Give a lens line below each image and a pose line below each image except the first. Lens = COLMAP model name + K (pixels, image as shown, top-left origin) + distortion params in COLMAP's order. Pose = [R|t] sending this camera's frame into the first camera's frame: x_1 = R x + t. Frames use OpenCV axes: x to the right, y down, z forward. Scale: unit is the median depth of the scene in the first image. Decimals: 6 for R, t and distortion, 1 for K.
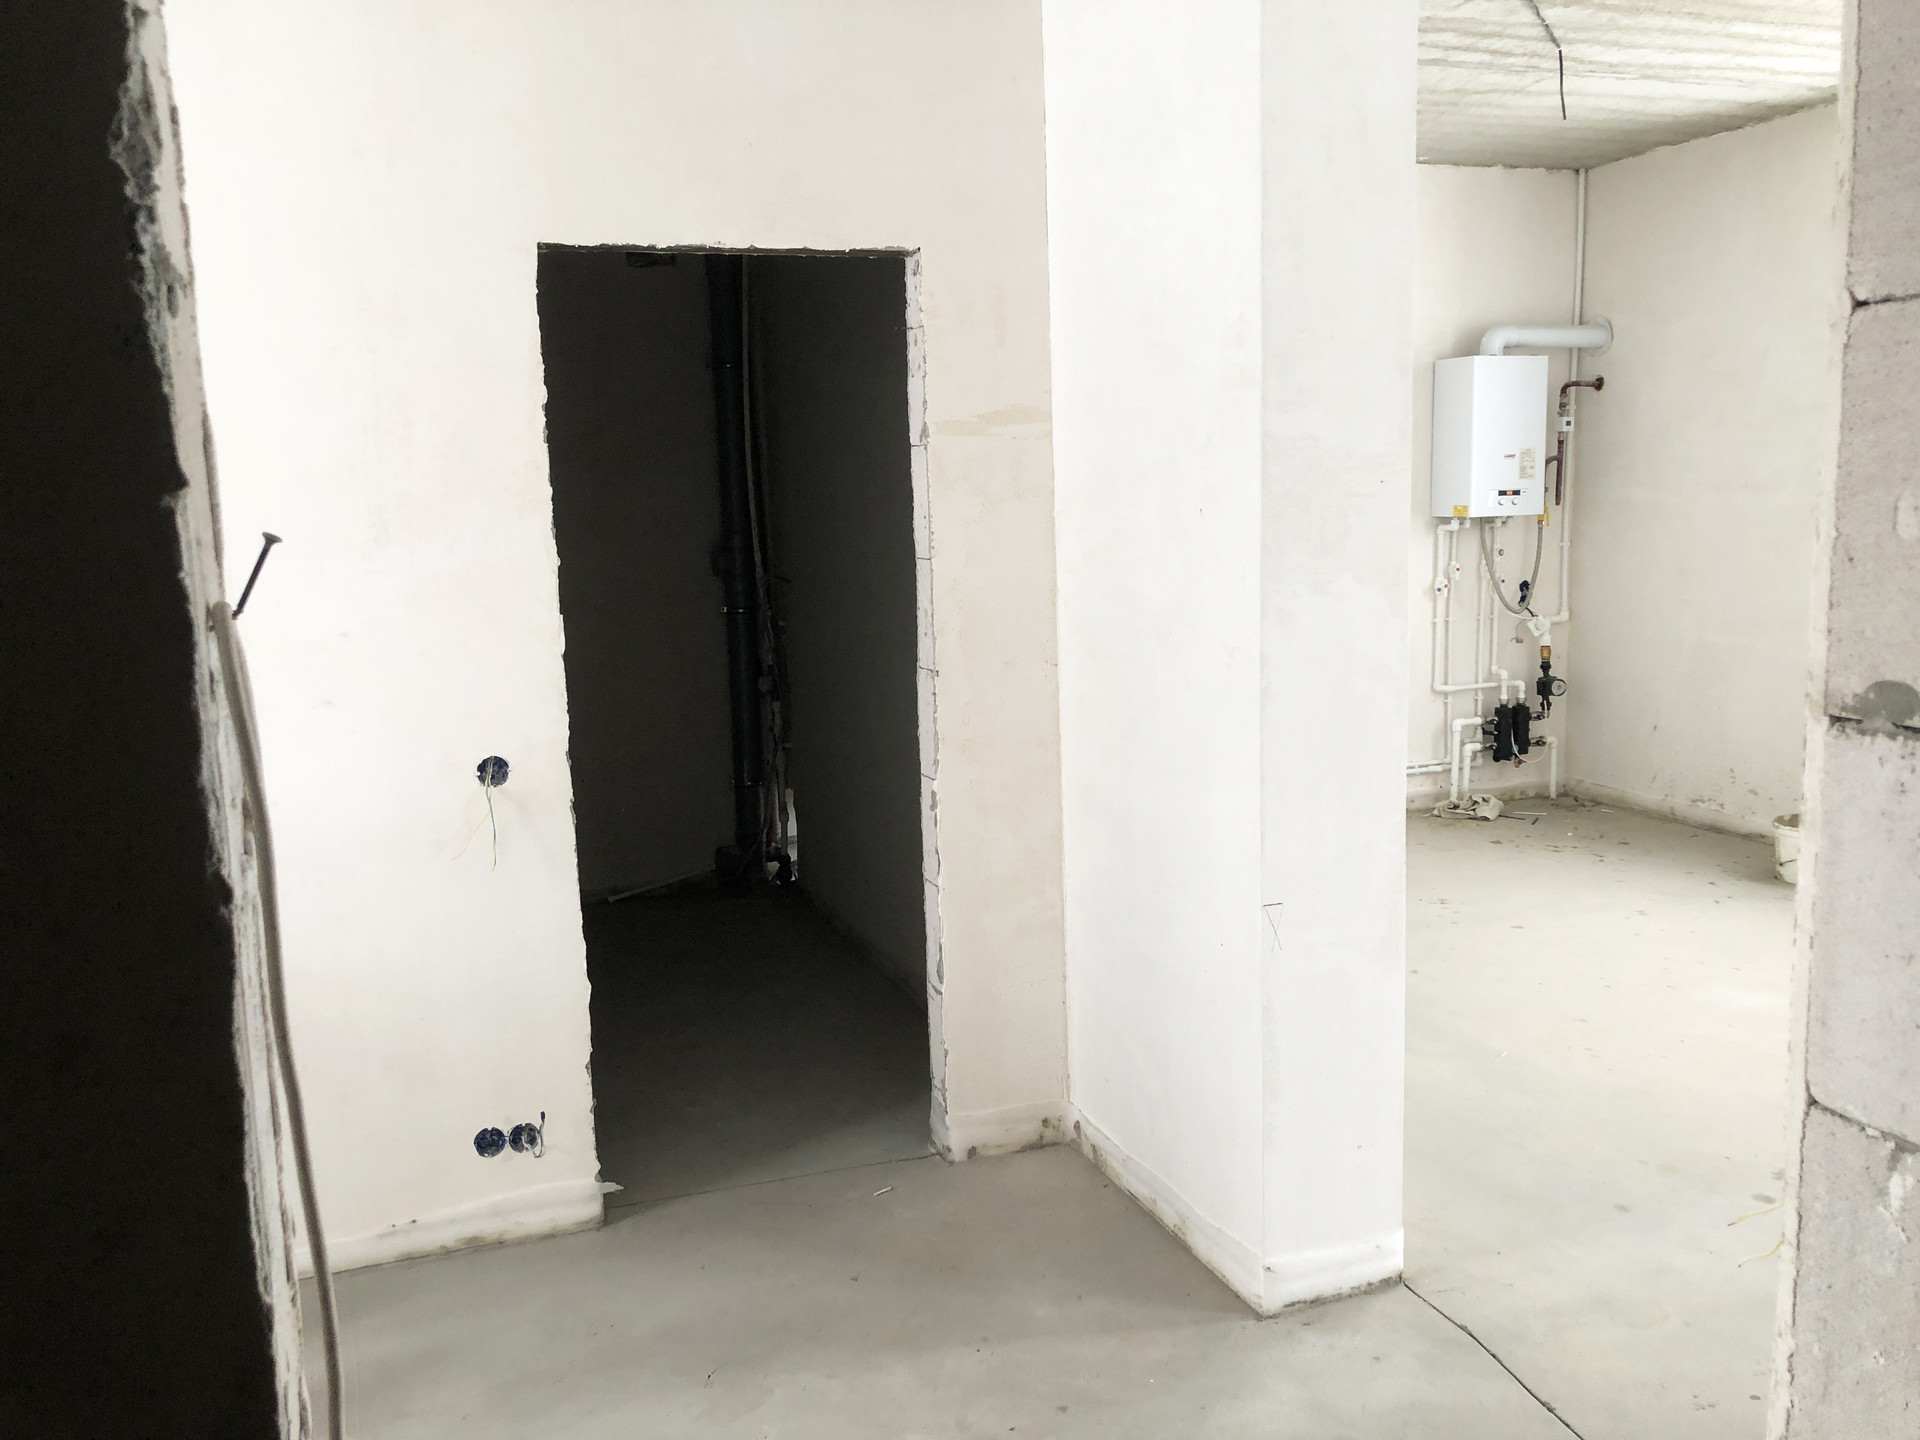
lens RADIAL K [[1618.0, 0, 960.0], [0, 1618.0, 720.0], [0, 0, 1]] dist [0.012131, 0.002633]
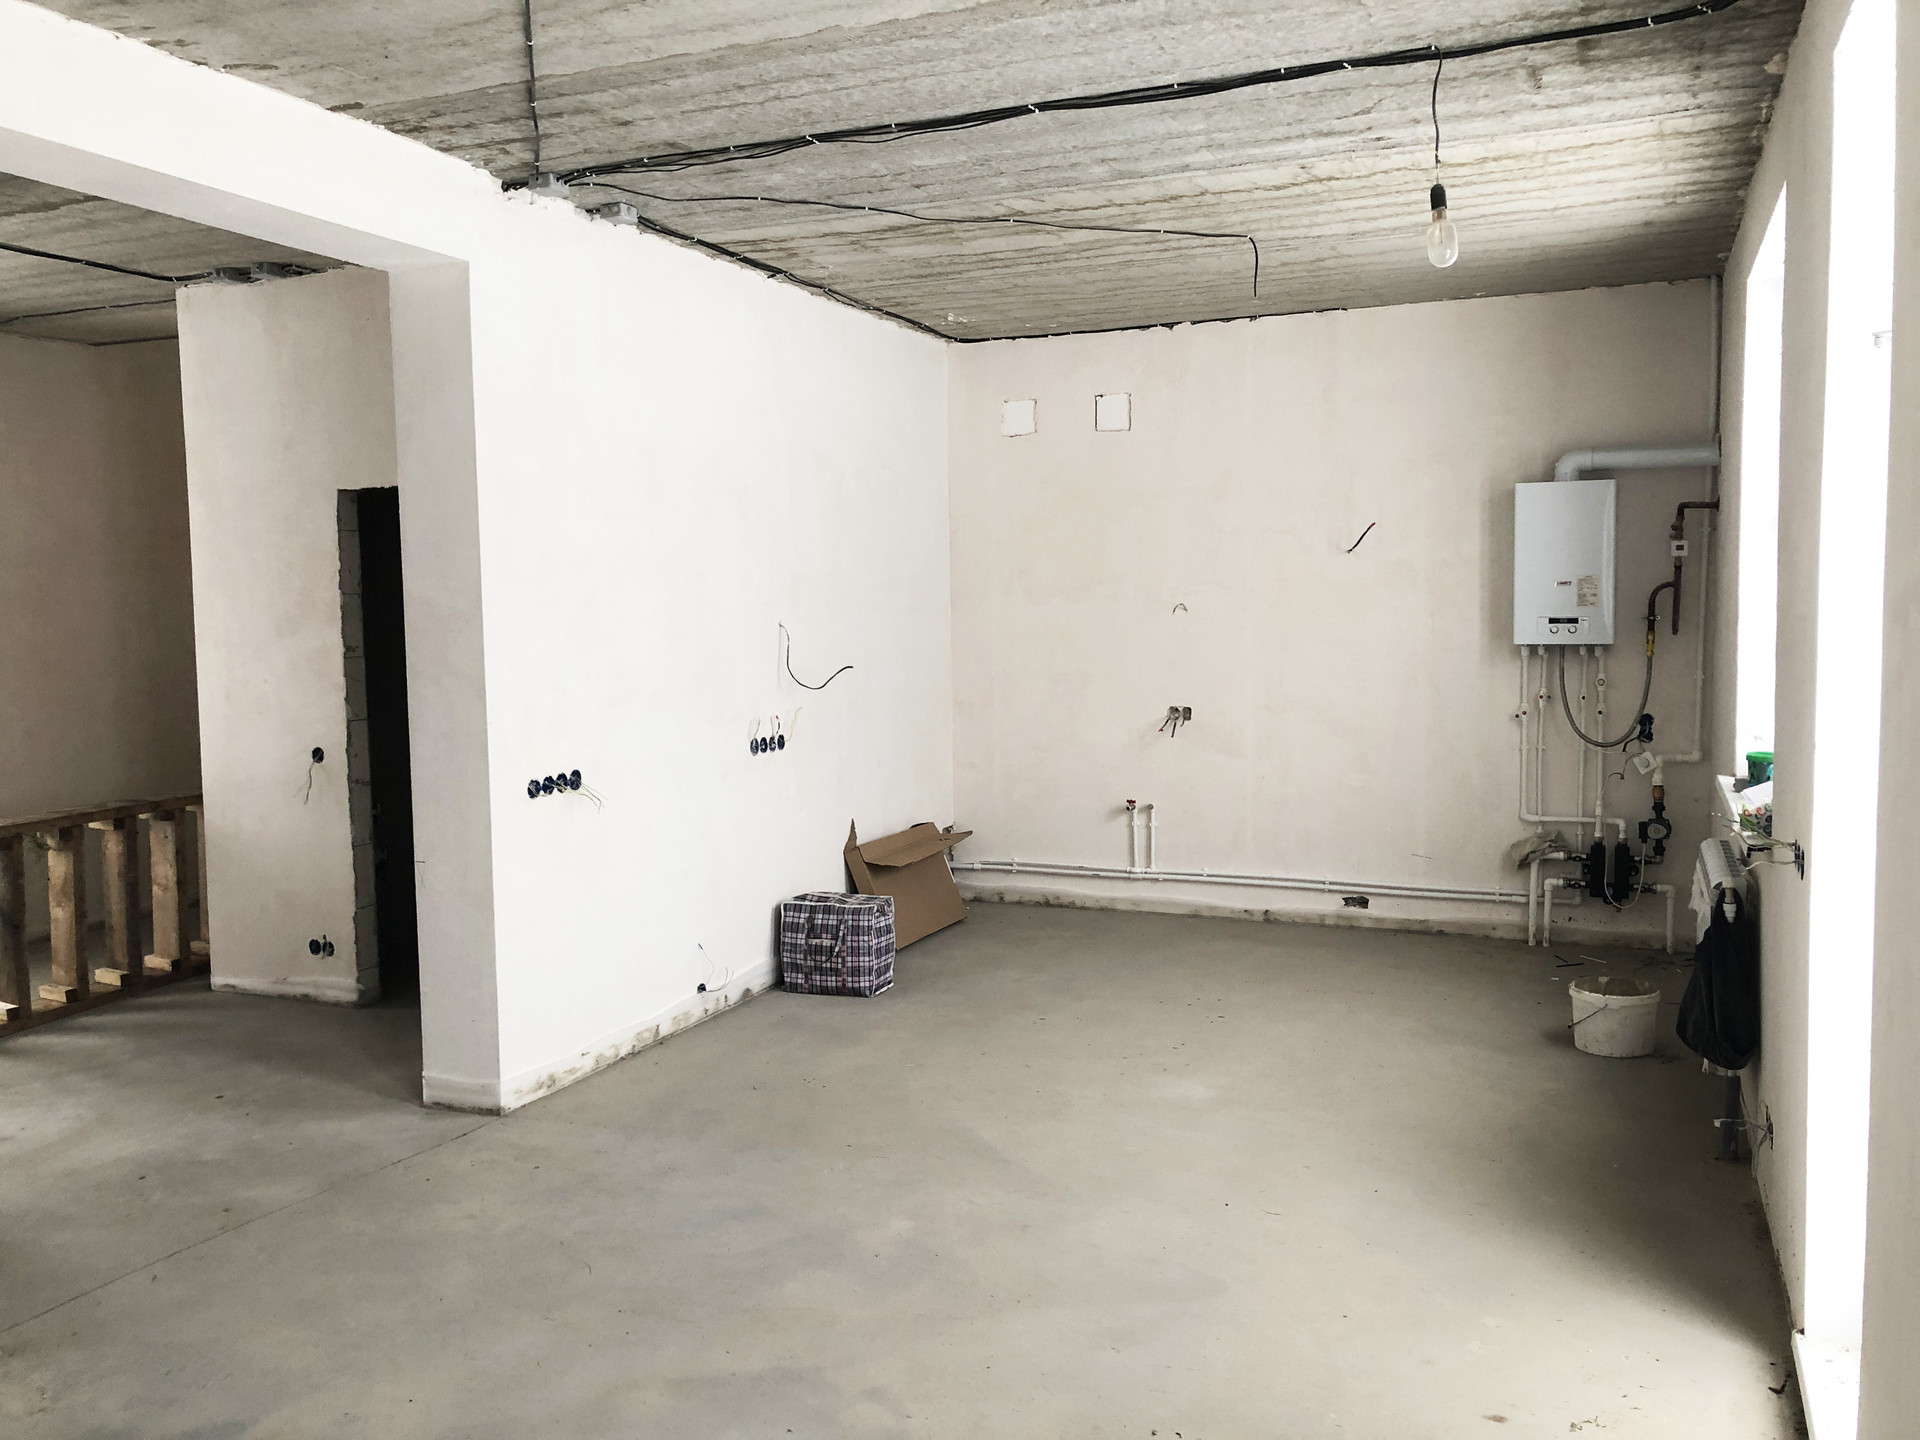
lens RADIAL K [[1618.0, 0, 960.0], [0, 1618.0, 720.0], [0, 0, 1]] dist [0.012131, 0.002633]
pose [[0.711001, 0.065715, -0.700113, 0.762004], [-0.104480, 0.994445, -0.012762, -0.031105], [0.695386, 0.082221, 0.713918, 0.062300]]
